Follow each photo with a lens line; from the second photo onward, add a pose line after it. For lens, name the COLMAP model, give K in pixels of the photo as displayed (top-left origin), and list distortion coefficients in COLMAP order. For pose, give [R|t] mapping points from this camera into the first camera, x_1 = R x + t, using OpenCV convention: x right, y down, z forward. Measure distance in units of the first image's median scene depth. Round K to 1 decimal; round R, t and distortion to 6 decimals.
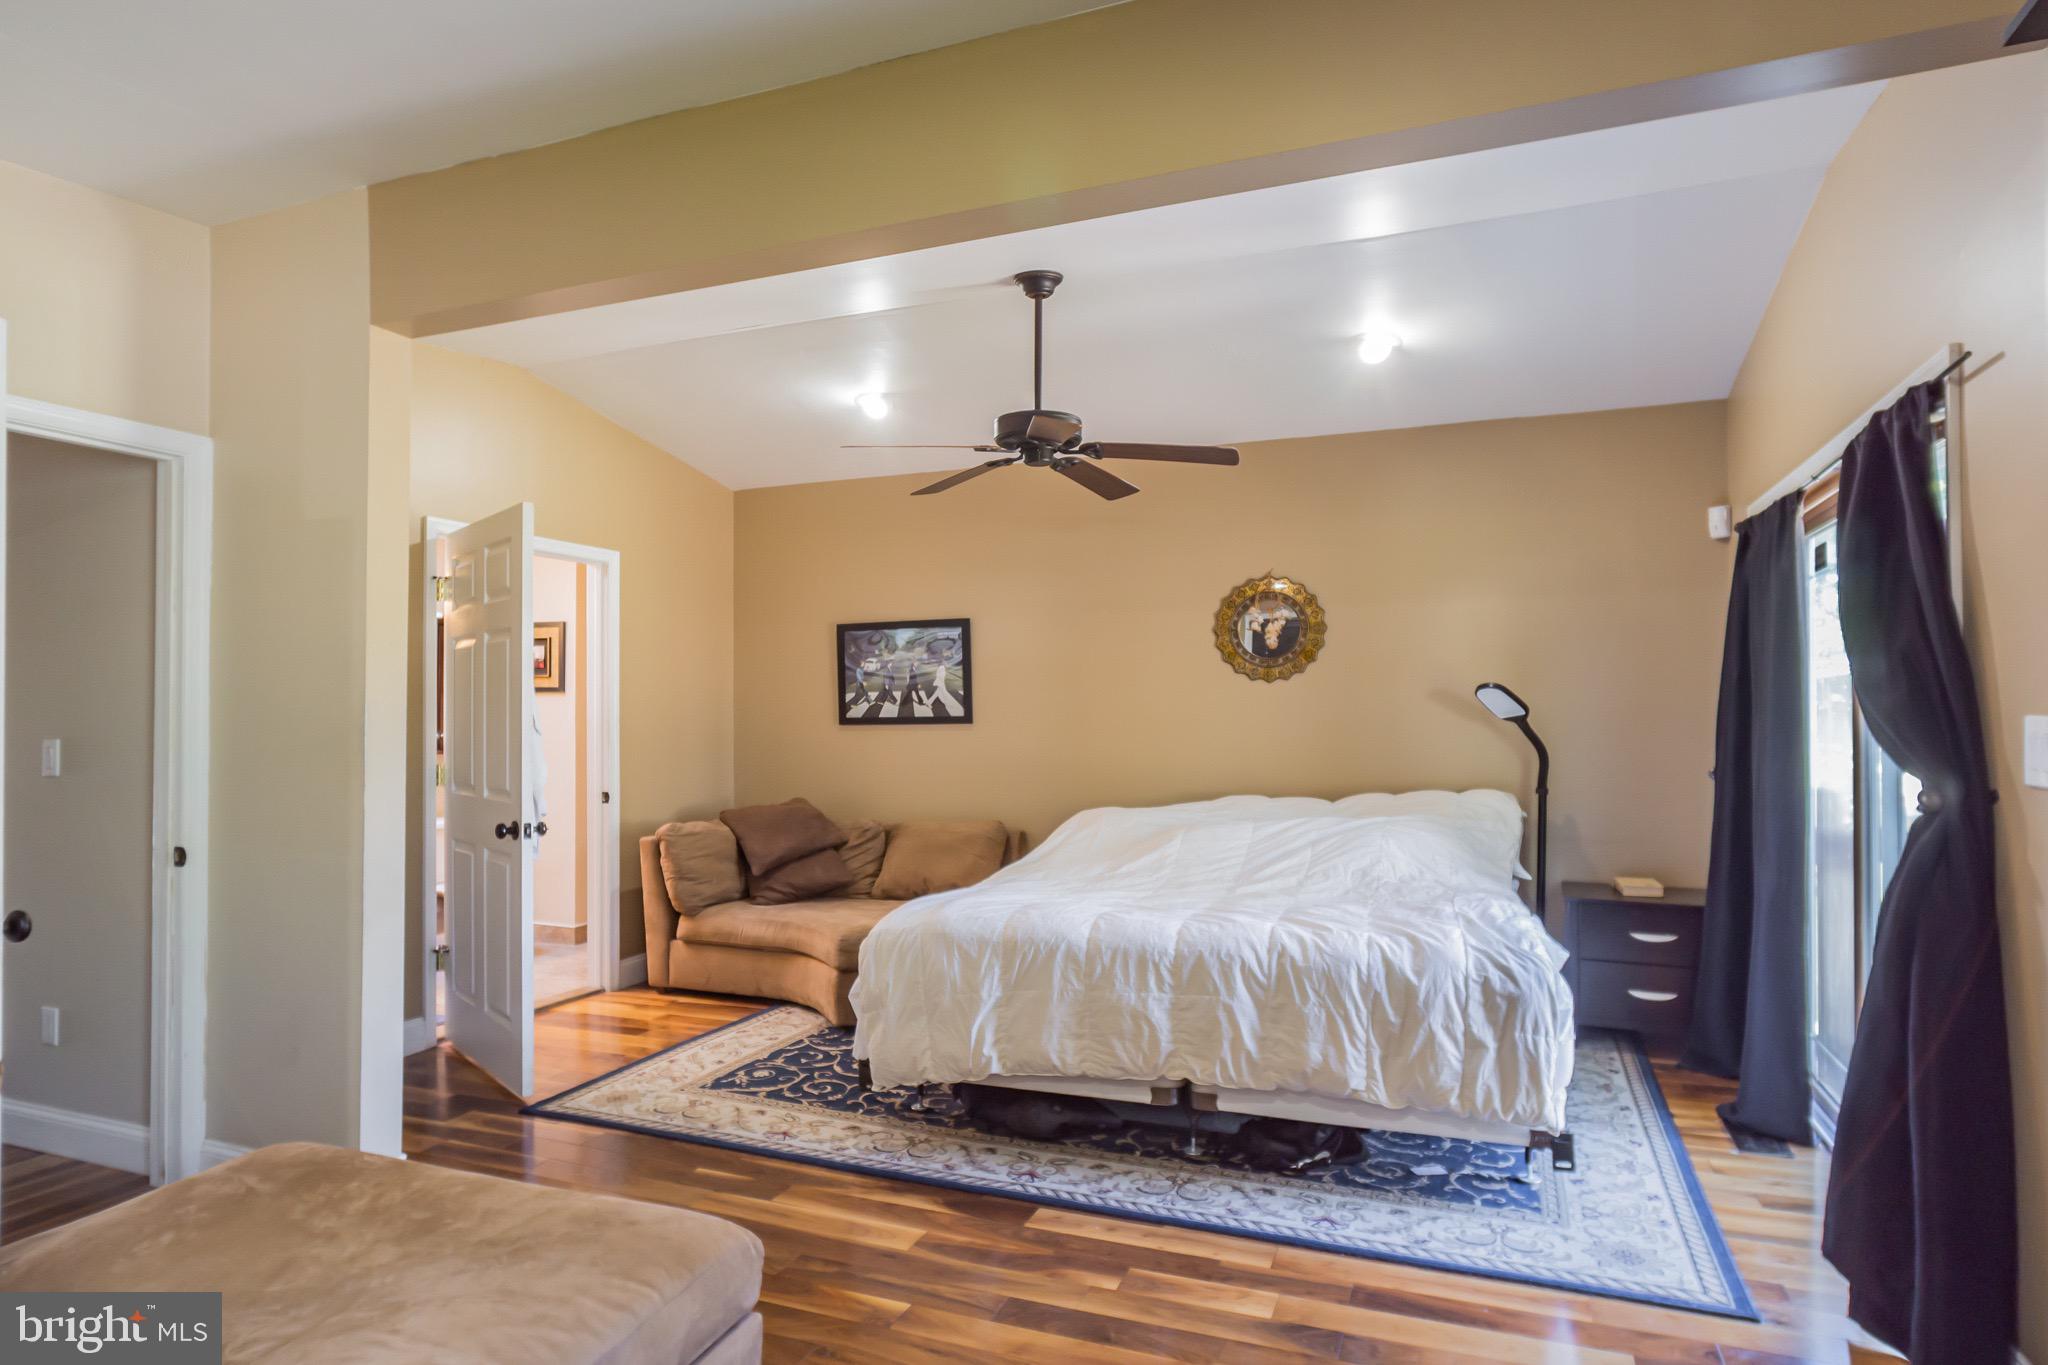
lens RADIAL K [[1095.9, 0, 1030.0], [0, 1095.9, 704.5], [0, 0, 1]] dist [-0.007311, 0.000201]
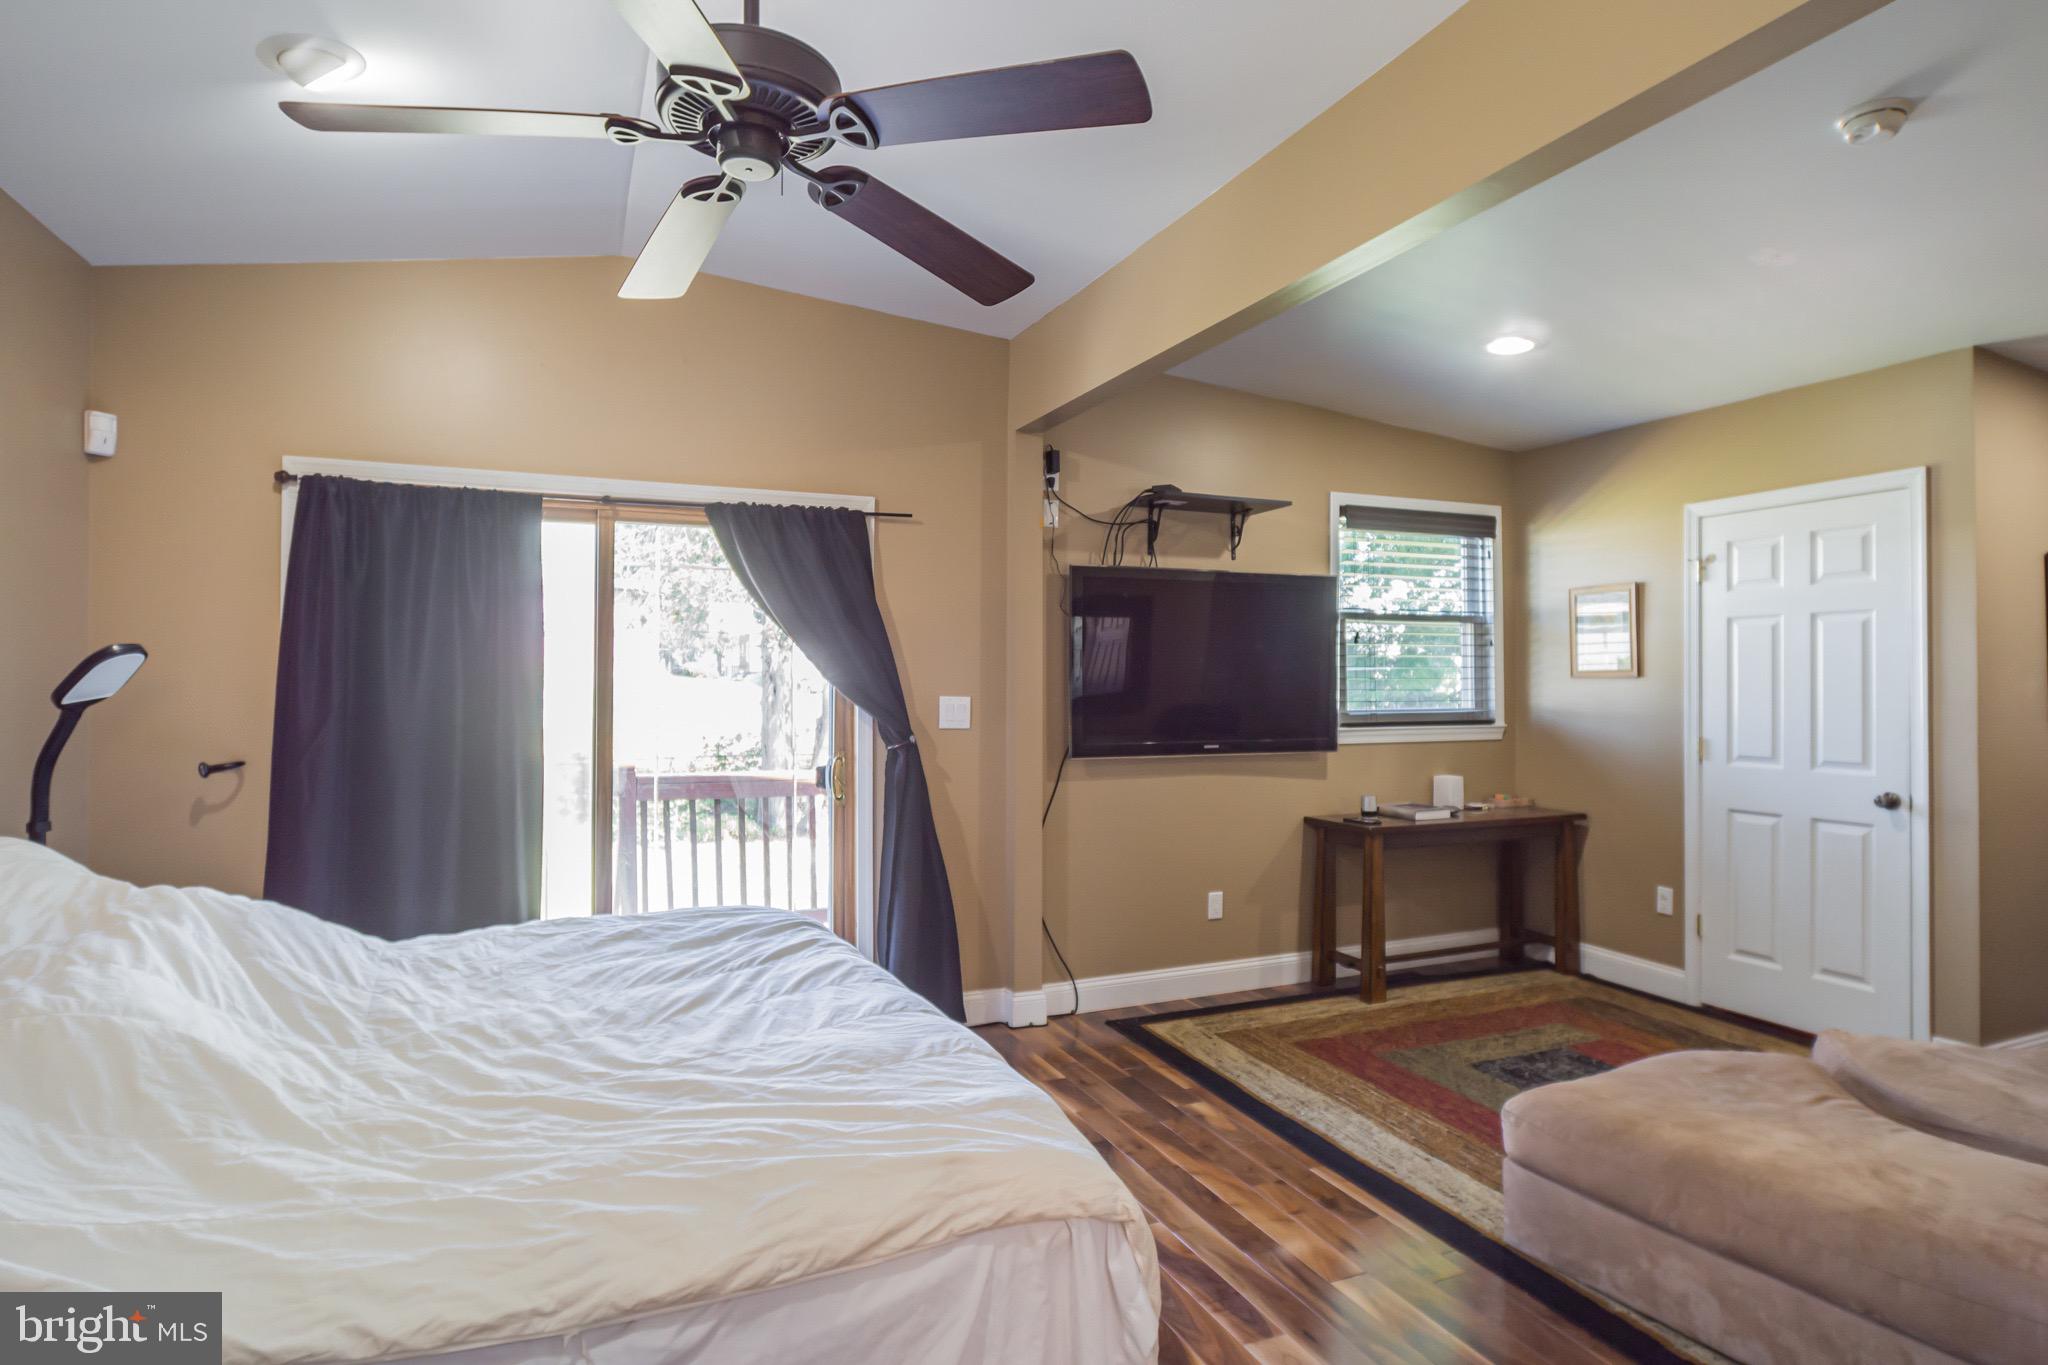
lens RADIAL K [[1085.3, 0, 1032.7], [0, 1085.3, 679.7], [0, 0, 1]] dist [-0.015108, 0.004253]
pose [[-0.699568, 0.005715, 0.714543, -0.469275], [-0.007948, 0.999844, -0.015778, 0.006412], [-0.714521, -0.016717, -0.699414, 1.543312]]
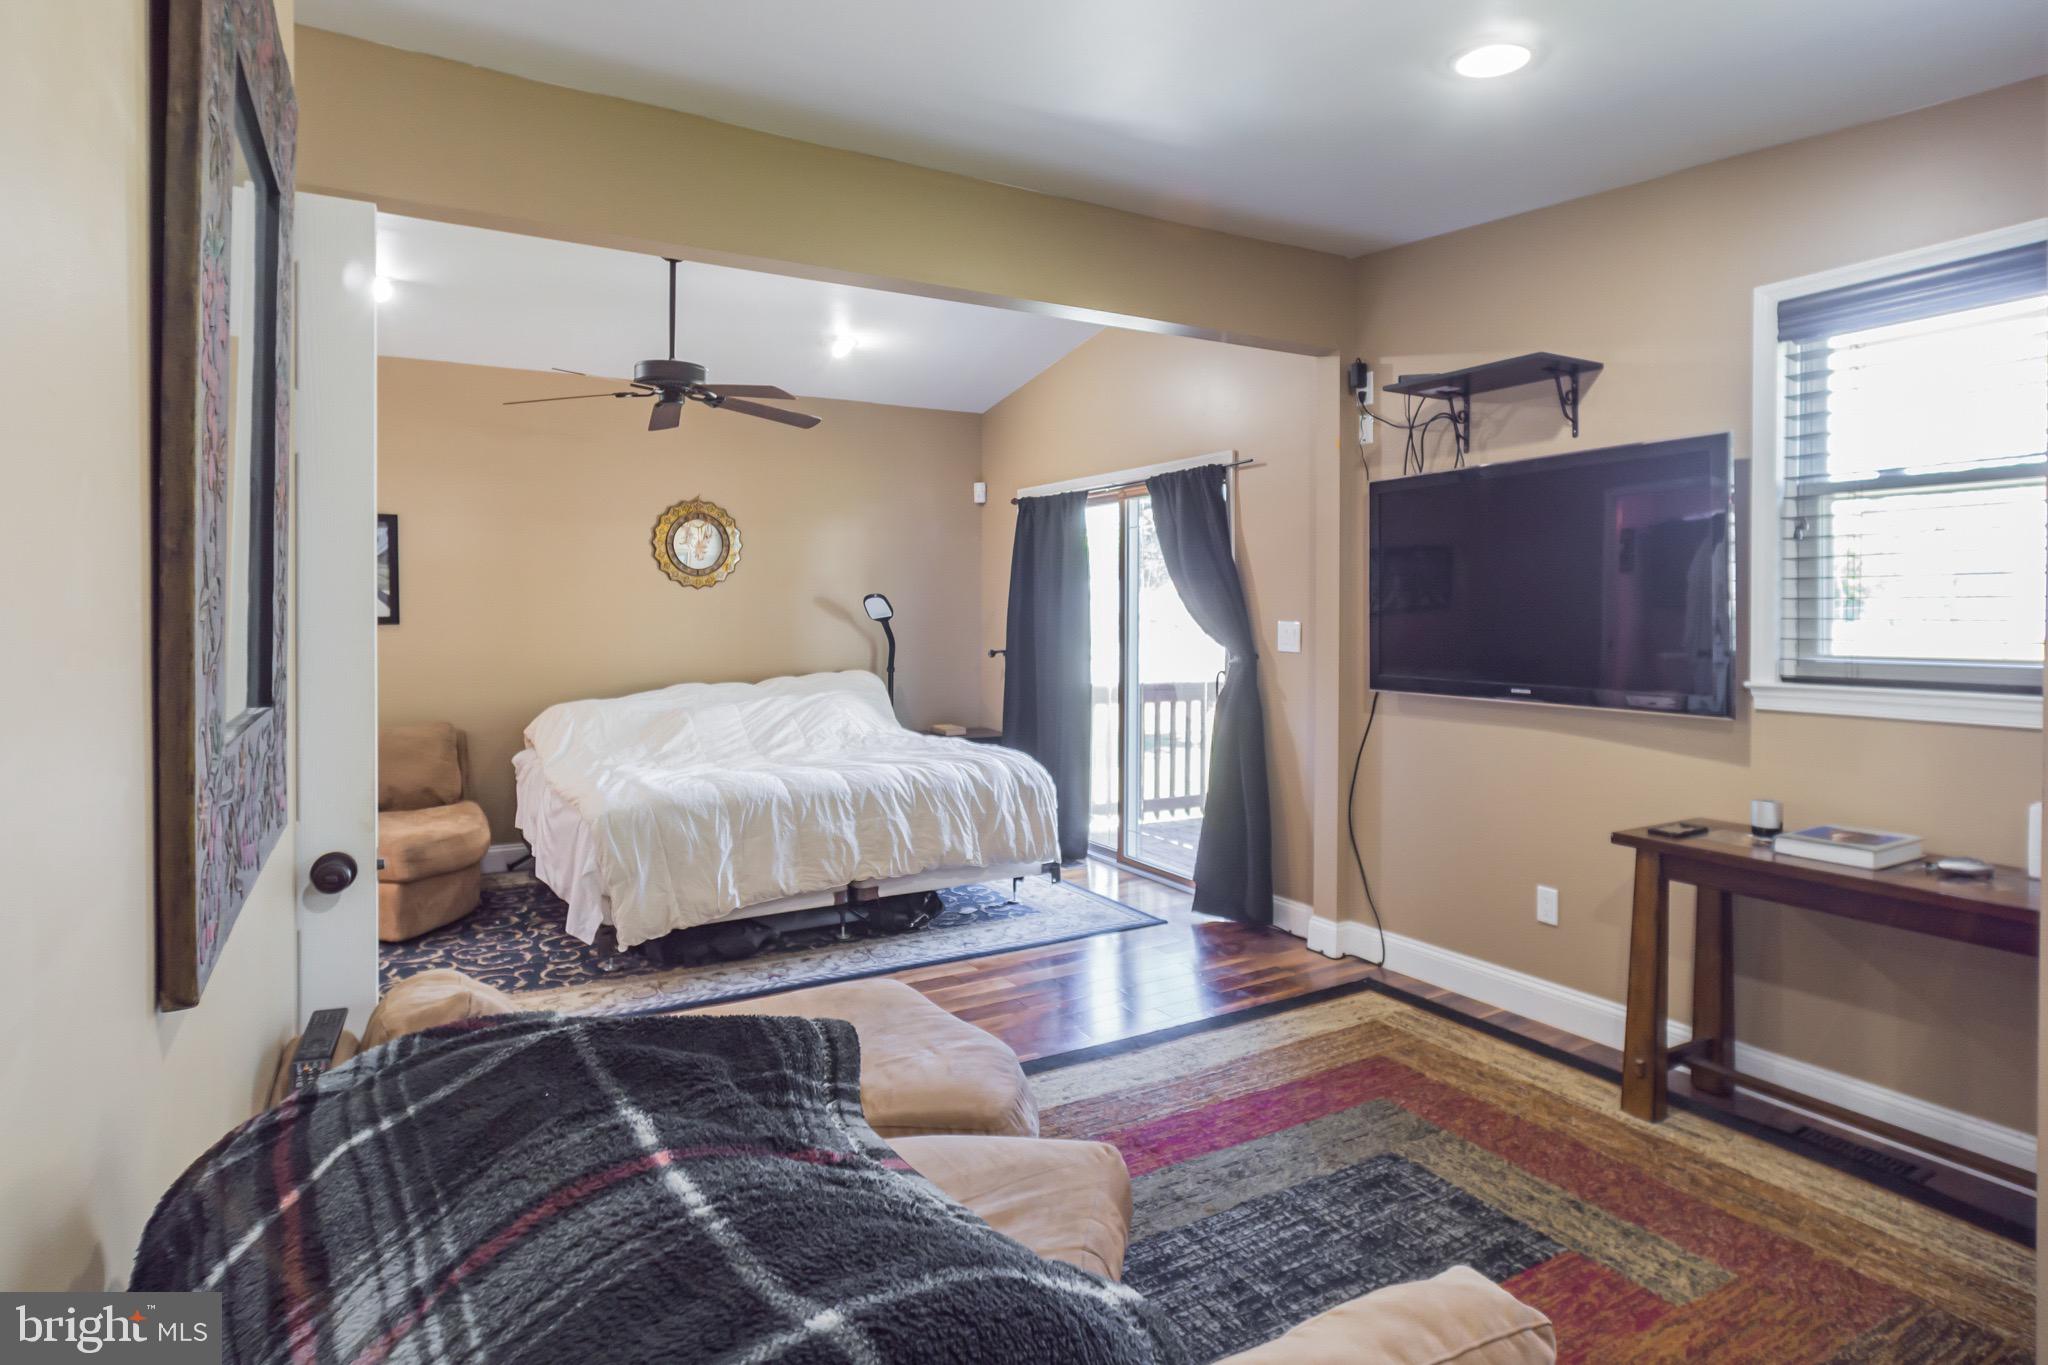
lens RADIAL K [[1085.3, 0, 1000.4], [0, 1085.3, 601.5], [0, 0, 1]] dist [-0.015108, 0.004253]
pose [[0.632866, 0.008569, 0.774214, -0.808944], [-0.011536, 0.999932, -0.001637, -0.013358], [-0.774175, -0.007895, 0.632922, -0.011676]]
